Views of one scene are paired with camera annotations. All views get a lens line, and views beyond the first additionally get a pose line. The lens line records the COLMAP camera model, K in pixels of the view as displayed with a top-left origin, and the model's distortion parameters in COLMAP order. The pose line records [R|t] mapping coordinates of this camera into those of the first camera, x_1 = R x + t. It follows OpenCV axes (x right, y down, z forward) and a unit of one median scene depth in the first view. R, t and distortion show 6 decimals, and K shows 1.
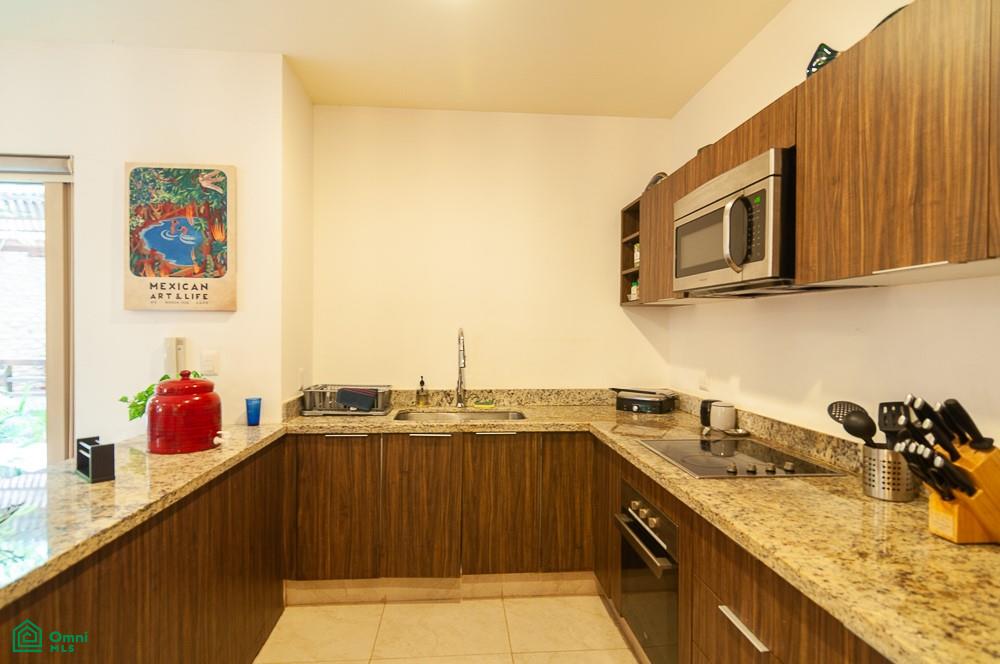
lens RADIAL K [[544.6, 0, 499.6], [0, 544.6, 335.0], [0, 0, 1]] dist [0.000603, 0.001064]
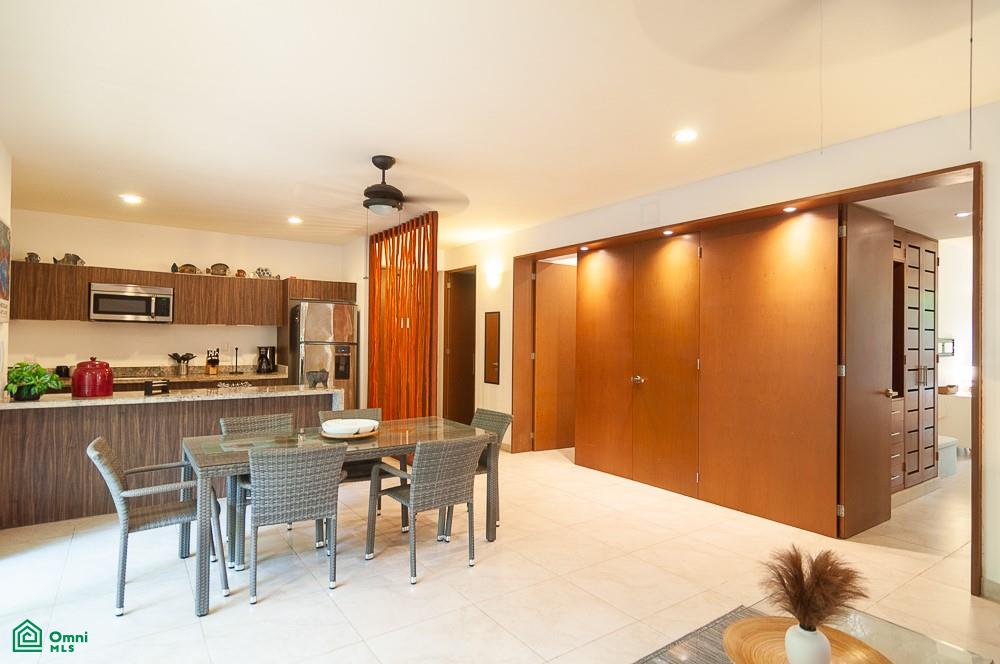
lens RADIAL K [[530.3, 0, 498.7], [0, 530.3, 335.2], [0, 0, 1]] dist [0.002487, -0.001053]
pose [[-0.507323, -0.004787, 0.861743, -2.468882], [-0.006927, 0.999975, 0.001476, -0.021831], [-0.861728, -0.005221, -0.507343, 0.584417]]
